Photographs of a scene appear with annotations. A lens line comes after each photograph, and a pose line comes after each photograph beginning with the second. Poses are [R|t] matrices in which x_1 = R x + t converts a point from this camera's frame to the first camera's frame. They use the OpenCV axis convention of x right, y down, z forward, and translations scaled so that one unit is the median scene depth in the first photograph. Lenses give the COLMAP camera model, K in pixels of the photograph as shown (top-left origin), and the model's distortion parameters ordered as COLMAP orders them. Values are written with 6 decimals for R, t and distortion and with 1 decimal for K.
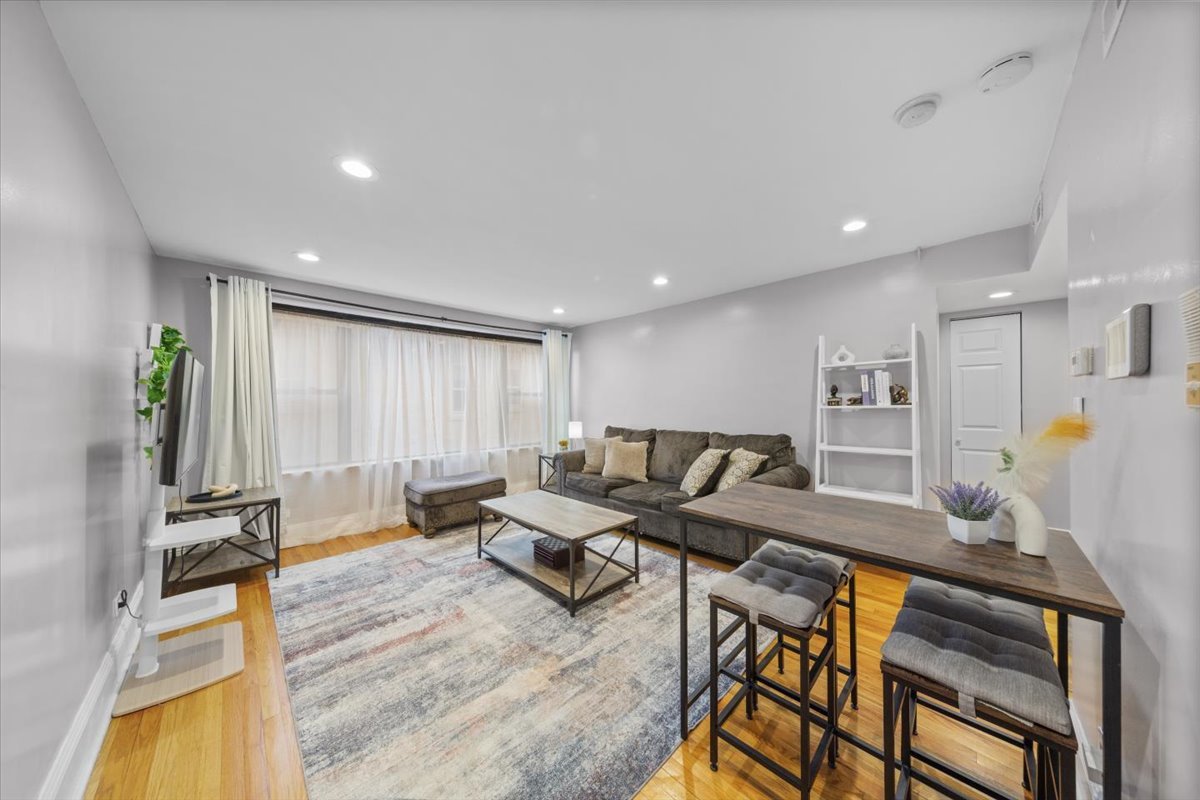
lens RADIAL K [[376.6, 0, 601.6], [0, 376.6, 401.7], [0, 0, 1]] dist [0.003812, -0.000626]
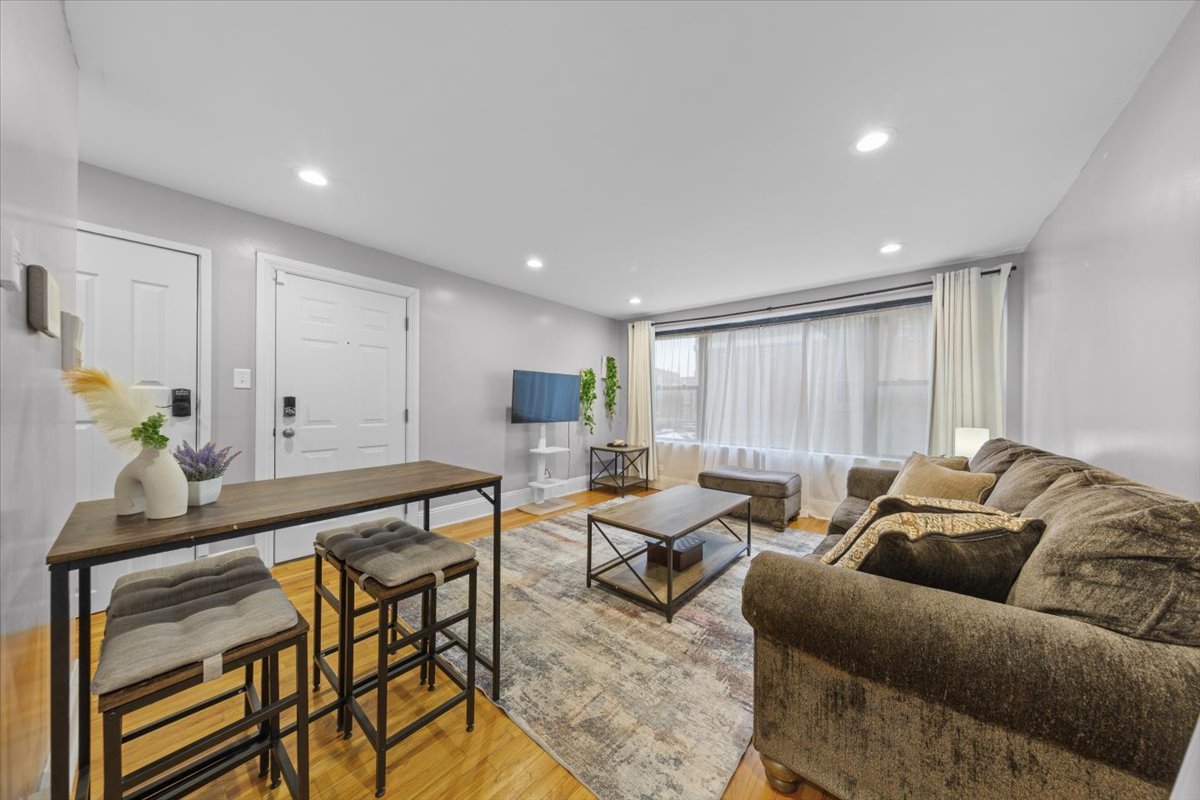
lens RADIAL K [[376.6, 0, 606.6], [0, 376.6, 406.5], [0, 0, 1]] dist [0.003812, -0.000626]
pose [[0.092099, 0.016109, -0.995620, 0.884727], [-0.006162, 0.999859, 0.015607, 0.034457], [0.995731, 0.004698, 0.092185, 0.848002]]
